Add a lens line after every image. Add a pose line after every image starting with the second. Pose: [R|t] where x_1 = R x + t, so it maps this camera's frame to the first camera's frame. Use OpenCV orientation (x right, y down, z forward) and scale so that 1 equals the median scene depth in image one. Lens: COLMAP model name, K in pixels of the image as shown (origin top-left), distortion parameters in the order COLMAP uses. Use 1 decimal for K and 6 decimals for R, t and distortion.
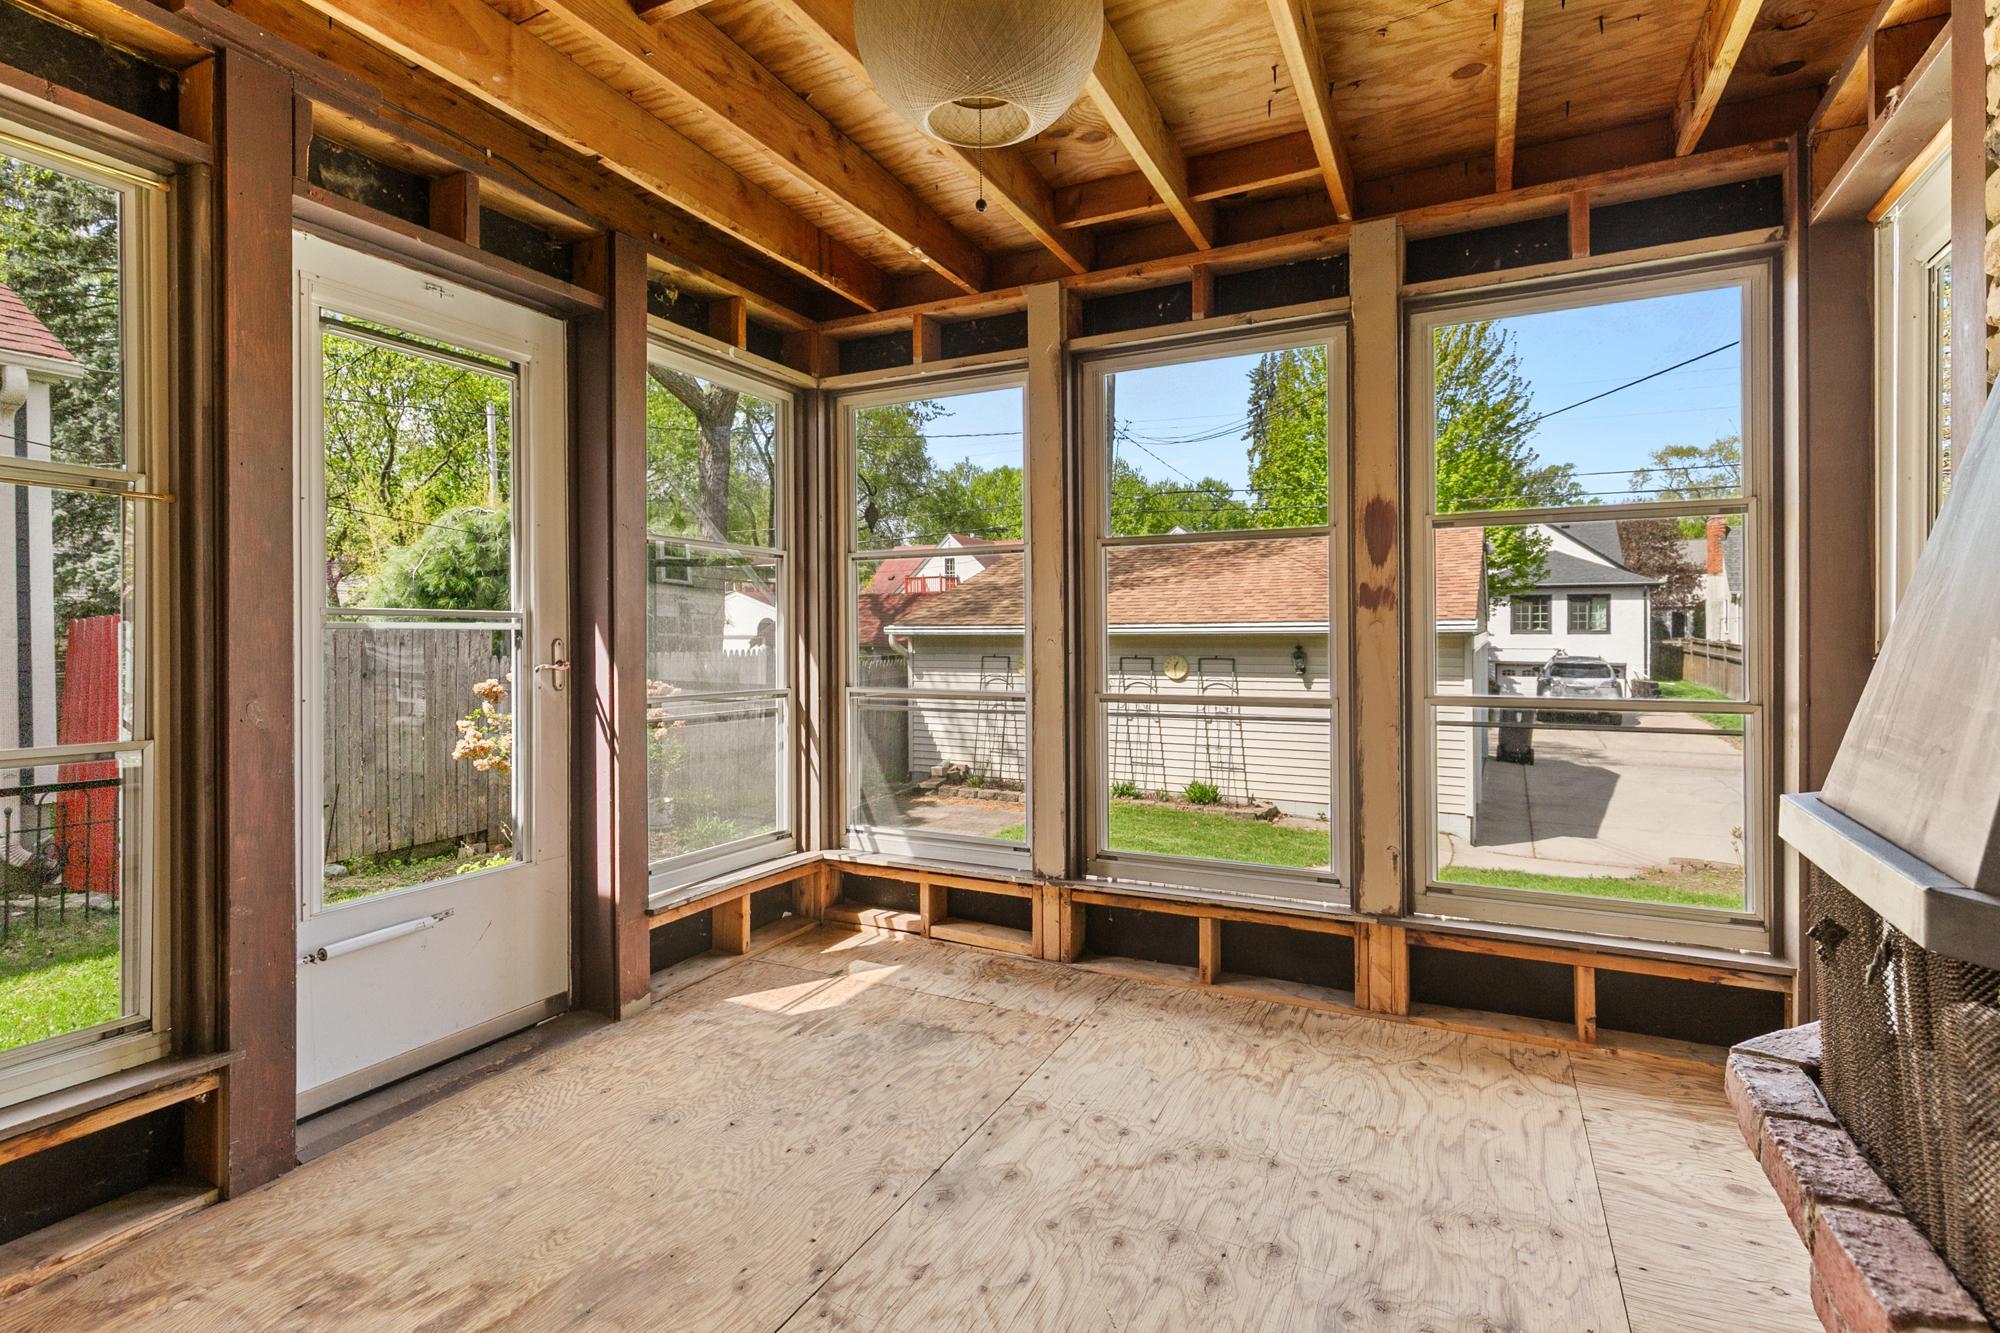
lens RADIAL K [[936.7, 0, 996.3], [0, 936.7, 616.4], [0, 0, 1]] dist [-0.001158, -0.000547]
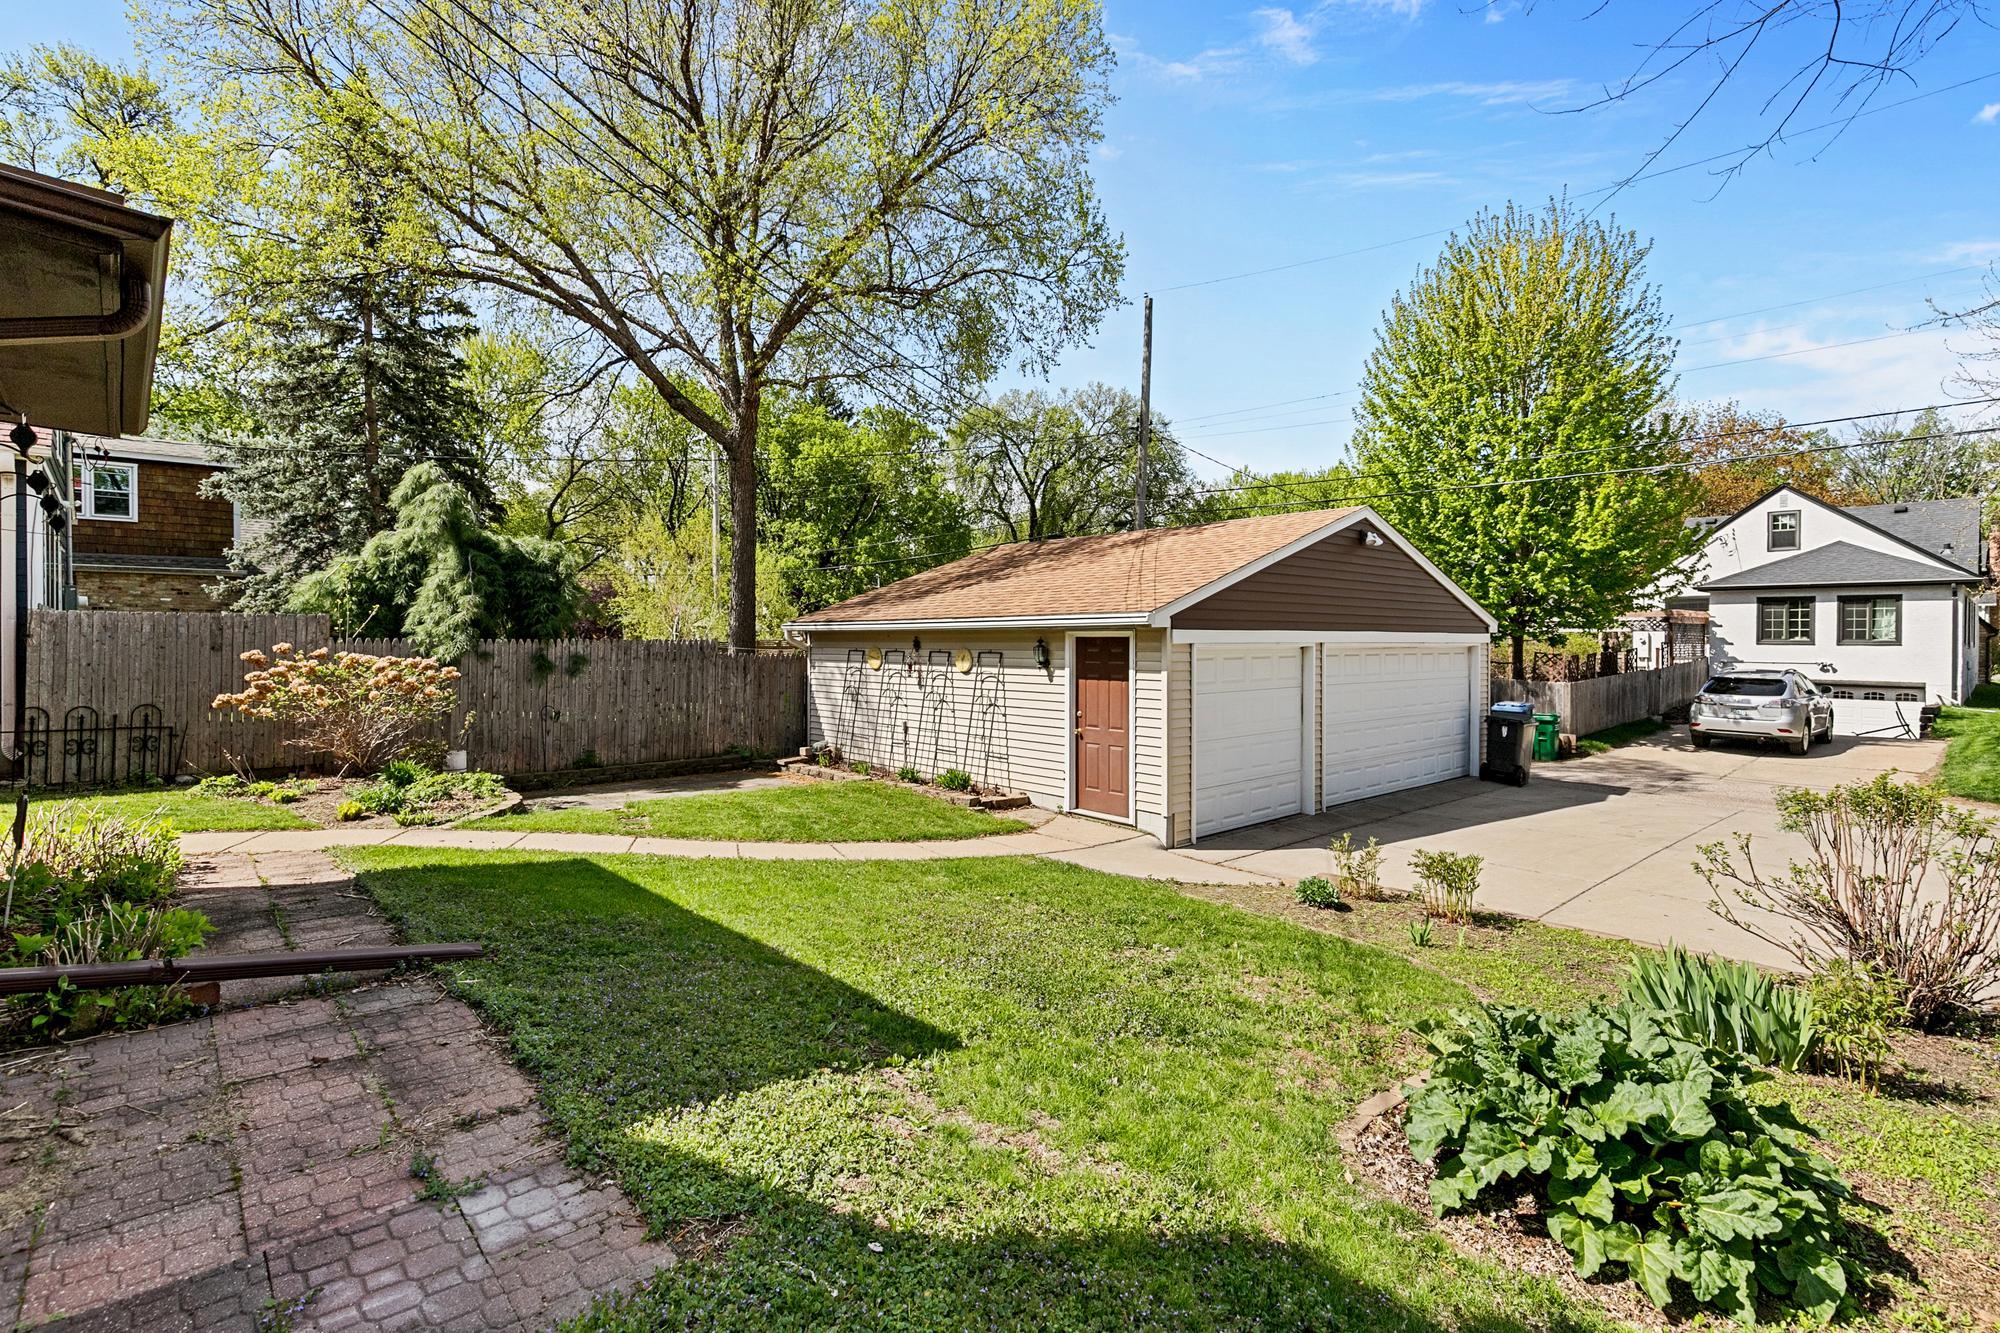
lens RADIAL K [[936.7, 0, 996.3], [0, 936.7, 616.4], [0, 0, 1]] dist [-0.001158, -0.000547]
pose [[0.939345, -0.000188, -0.342974, 0.213797], [-0.003593, 0.999940, -0.010390, 0.005679], [0.342955, 0.010993, 0.939288, 0.005753]]
